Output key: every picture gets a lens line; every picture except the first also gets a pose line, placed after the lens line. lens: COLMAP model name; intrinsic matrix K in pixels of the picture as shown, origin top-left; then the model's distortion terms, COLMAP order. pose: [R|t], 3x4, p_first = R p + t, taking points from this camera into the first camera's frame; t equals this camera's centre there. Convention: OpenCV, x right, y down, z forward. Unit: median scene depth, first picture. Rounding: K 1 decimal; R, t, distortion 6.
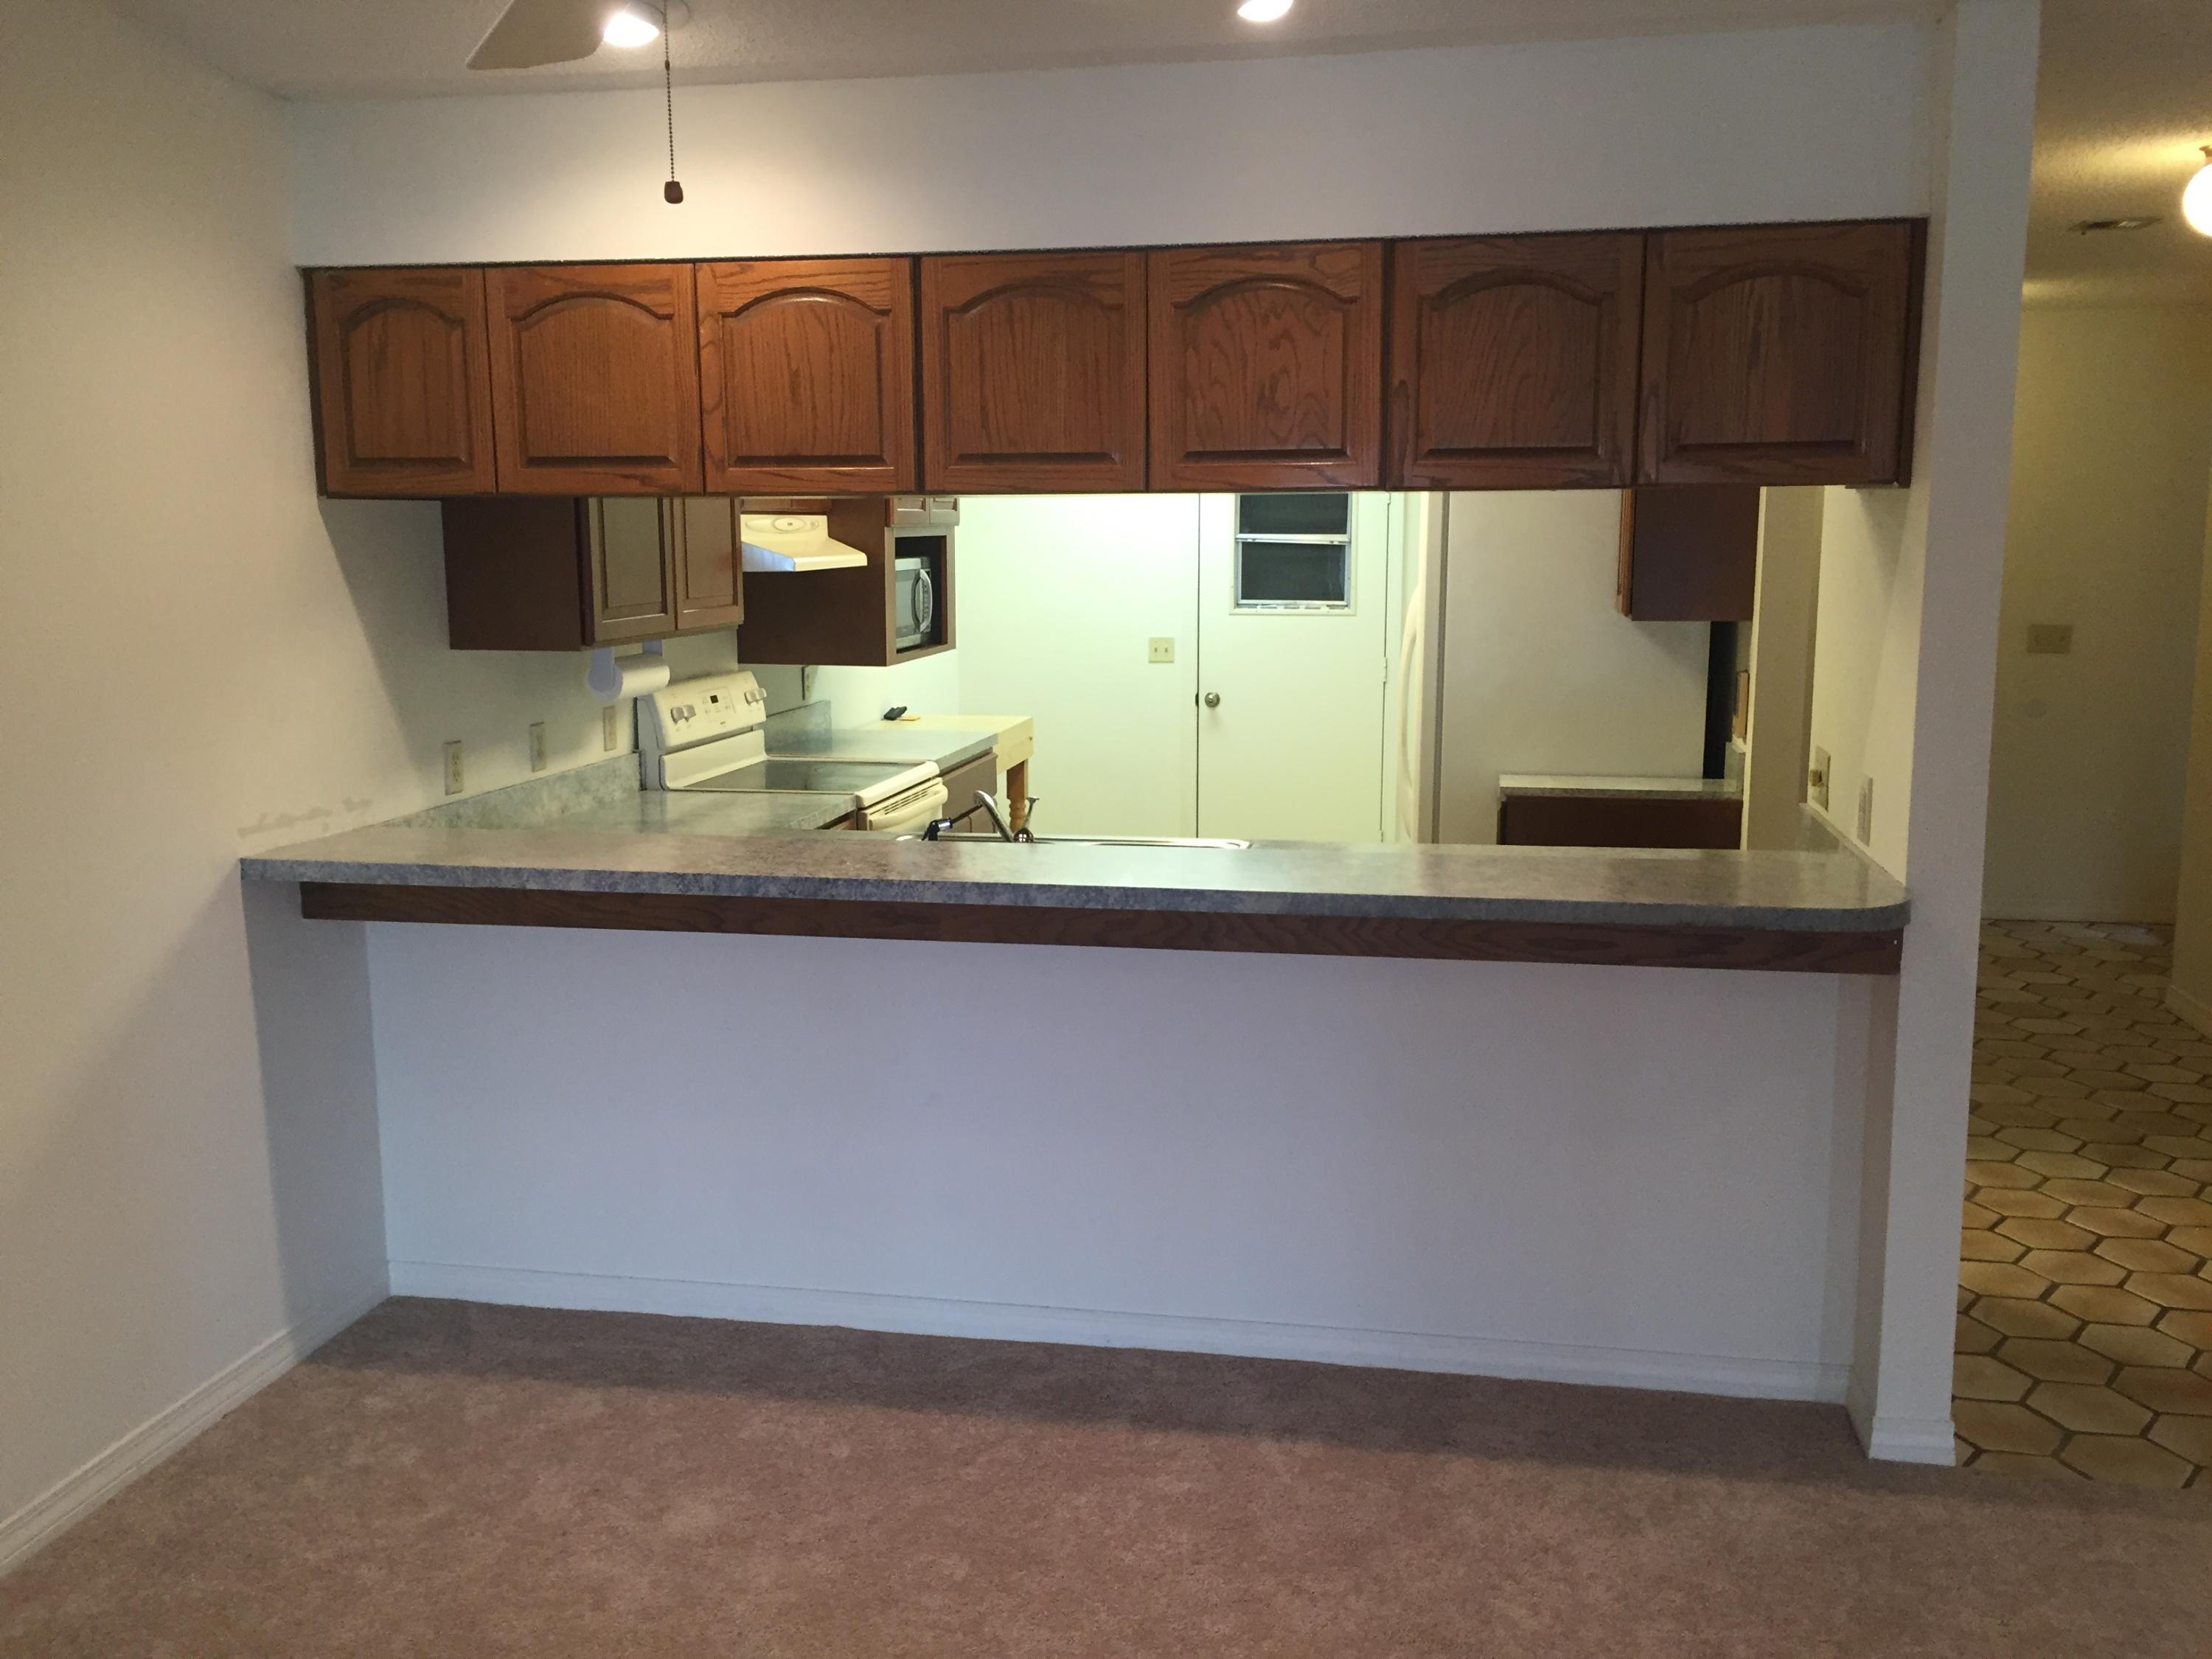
lens RADIAL K [[1889.7, 0, 1101.5], [0, 1889.7, 830.6], [0, 0, 1]] dist [0.046102, -0.014682]
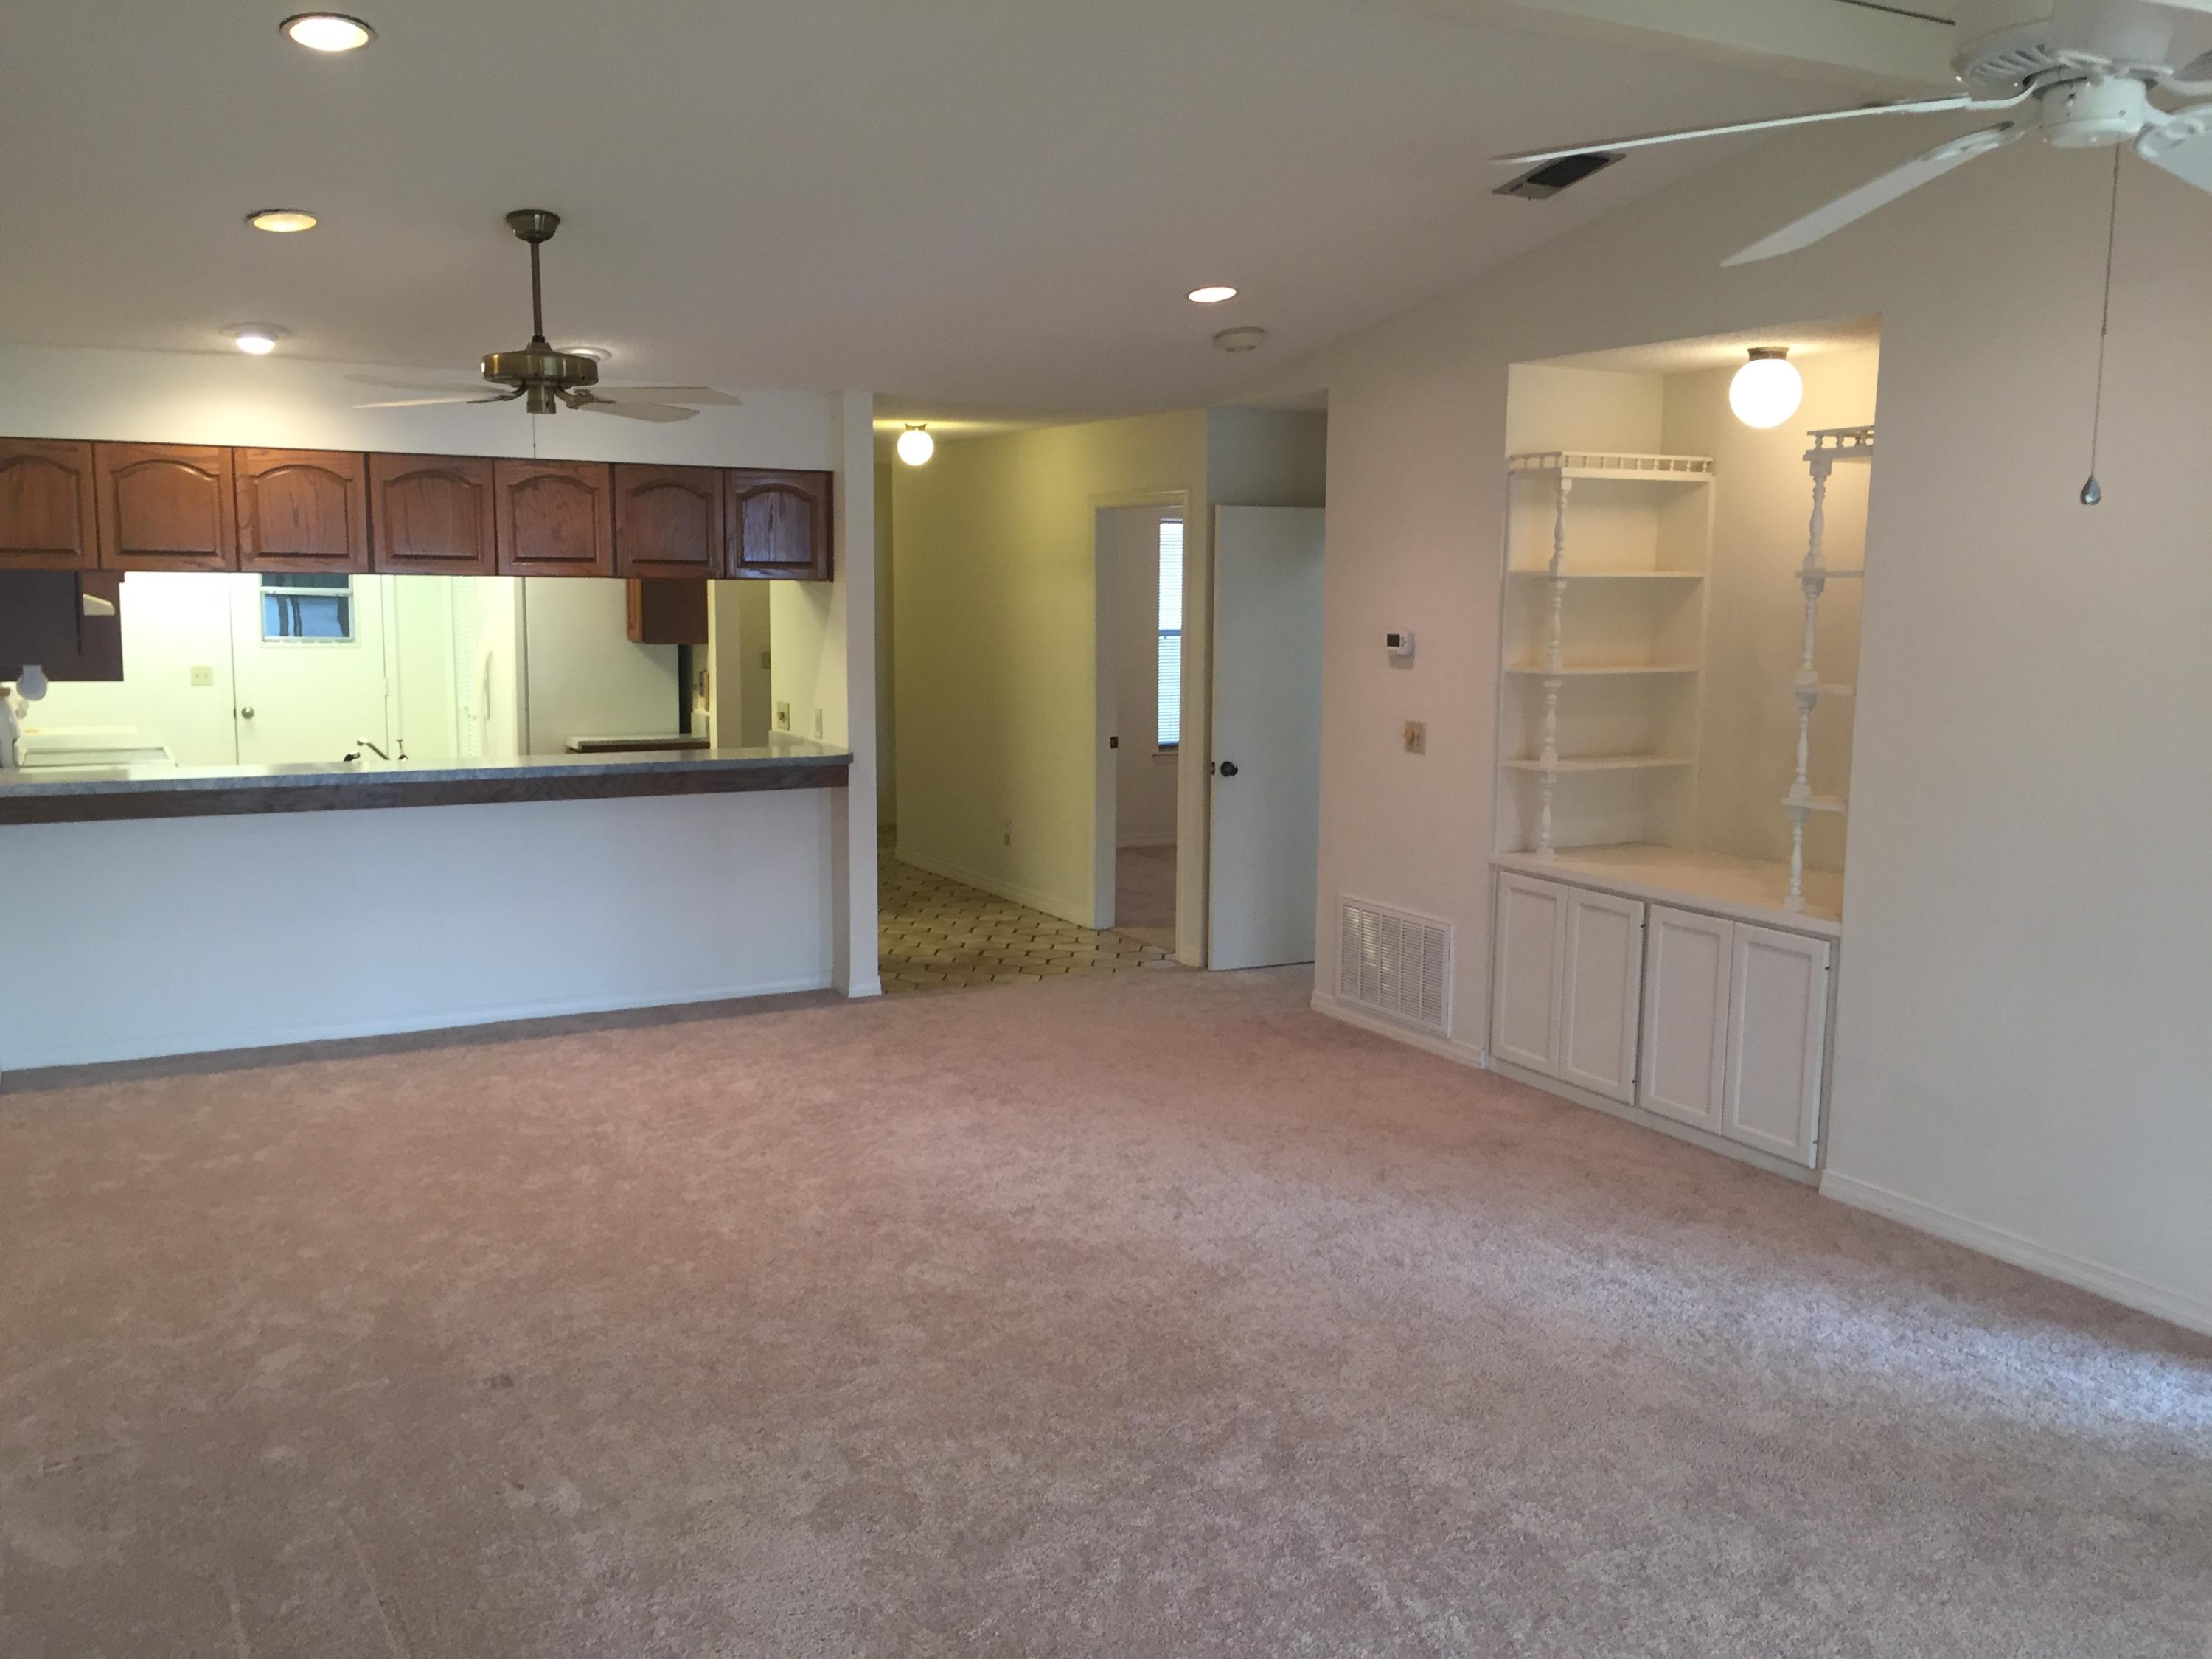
lens RADIAL K [[1889.7, 0, 1104.2], [0, 1889.7, 830.8], [0, 0, 1]] dist [0.046102, -0.014682]
pose [[0.780820, -0.072327, 0.620555, -0.741510], [0.087265, 0.996165, 0.006302, 0.134141], [-0.618631, 0.049232, 0.784137, -0.968784]]
